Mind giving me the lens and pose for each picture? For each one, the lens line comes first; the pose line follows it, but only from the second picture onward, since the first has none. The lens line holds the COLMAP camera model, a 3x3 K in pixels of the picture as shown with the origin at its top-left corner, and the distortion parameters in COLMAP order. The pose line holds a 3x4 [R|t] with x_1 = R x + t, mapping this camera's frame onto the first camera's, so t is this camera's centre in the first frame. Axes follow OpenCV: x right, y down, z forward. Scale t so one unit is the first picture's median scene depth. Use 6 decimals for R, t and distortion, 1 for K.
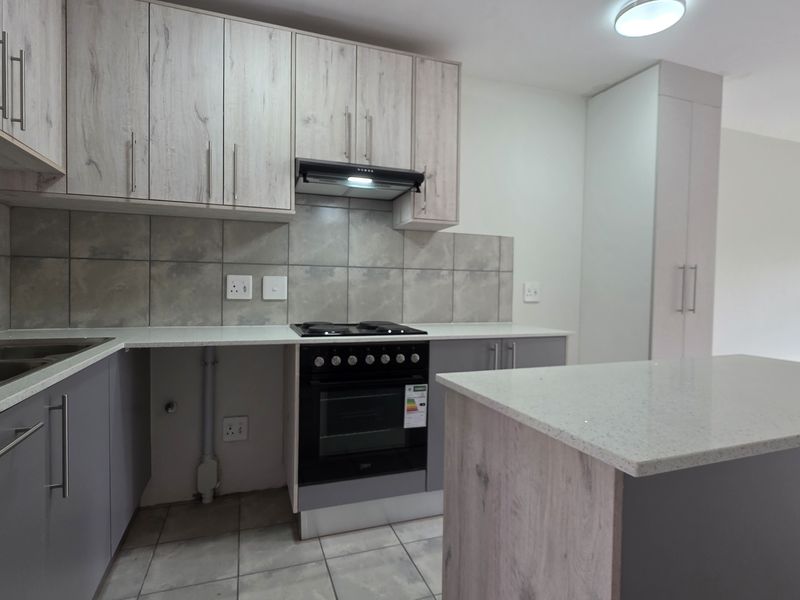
lens RADIAL K [[427.4, 0, 398.6], [0, 427.4, 301.2], [0, 0, 1]] dist [-0.002886, -0.000246]
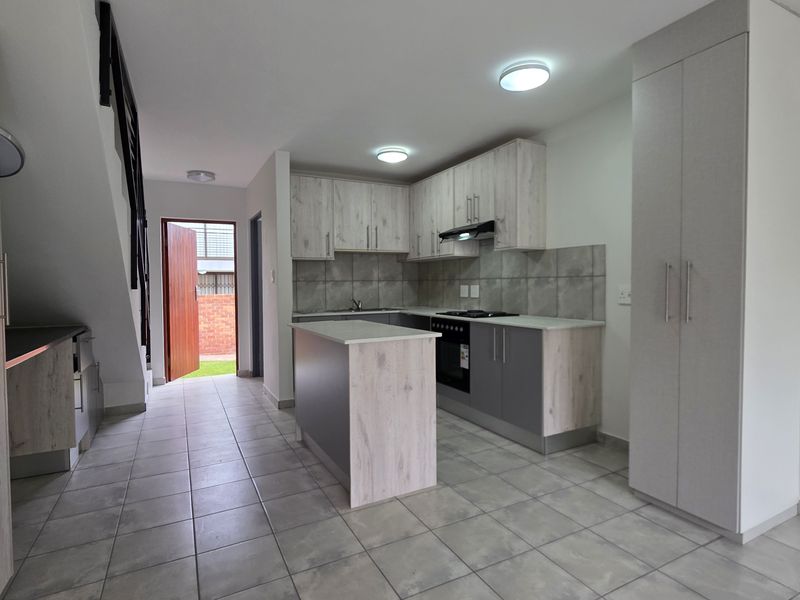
lens RADIAL K [[427.4, 0, 400.3], [0, 427.4, 298.7], [0, 0, 1]] dist [-0.002886, -0.000246]
pose [[0.152181, 0.015191, -0.988236, 1.449096], [-0.021986, 0.999686, 0.011982, -0.013689], [0.988108, 0.019904, 0.152467, 0.359732]]
